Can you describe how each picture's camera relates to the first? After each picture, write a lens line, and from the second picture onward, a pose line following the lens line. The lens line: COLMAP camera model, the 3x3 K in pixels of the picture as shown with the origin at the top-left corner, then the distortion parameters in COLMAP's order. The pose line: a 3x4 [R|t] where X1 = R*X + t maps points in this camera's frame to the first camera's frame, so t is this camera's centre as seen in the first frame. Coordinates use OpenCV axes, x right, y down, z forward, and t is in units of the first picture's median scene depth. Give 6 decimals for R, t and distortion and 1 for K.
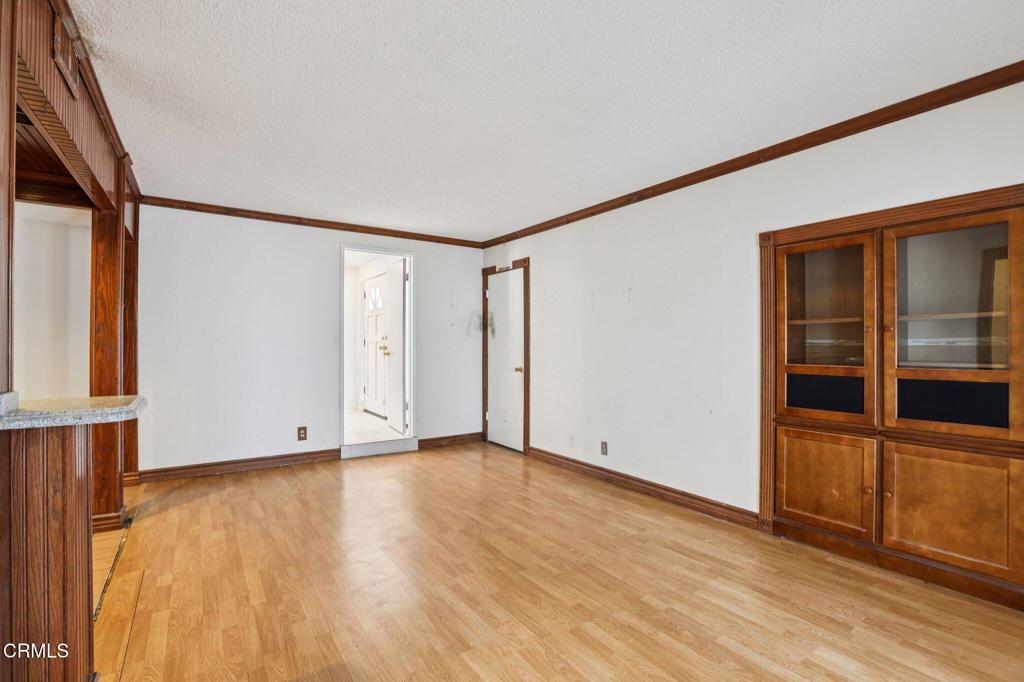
lens RADIAL K [[460.7, 0, 510.1], [0, 460.7, 341.8], [0, 0, 1]] dist [-0.047812, 0.012255]
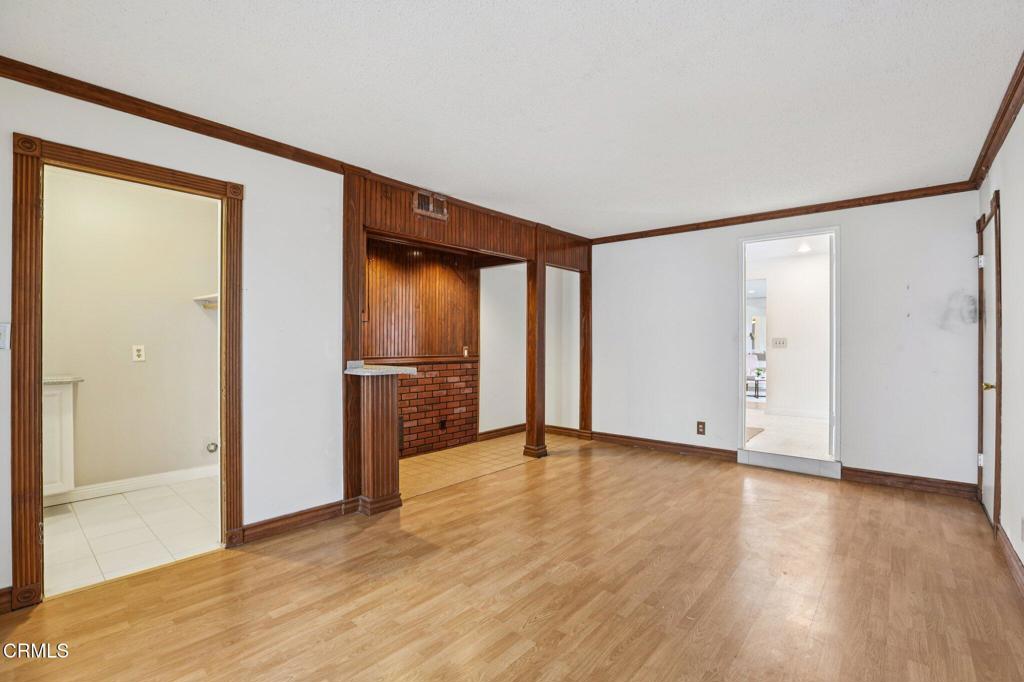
lens RADIAL K [[460.7, 0, 510.1], [0, 460.7, 340.0], [0, 0, 1]] dist [-0.047812, 0.012255]
pose [[0.260761, -0.004808, -0.965391, 0.458473], [0.003867, 0.999985, -0.003936, 0.000553], [0.965396, -0.002706, 0.260776, 0.308862]]
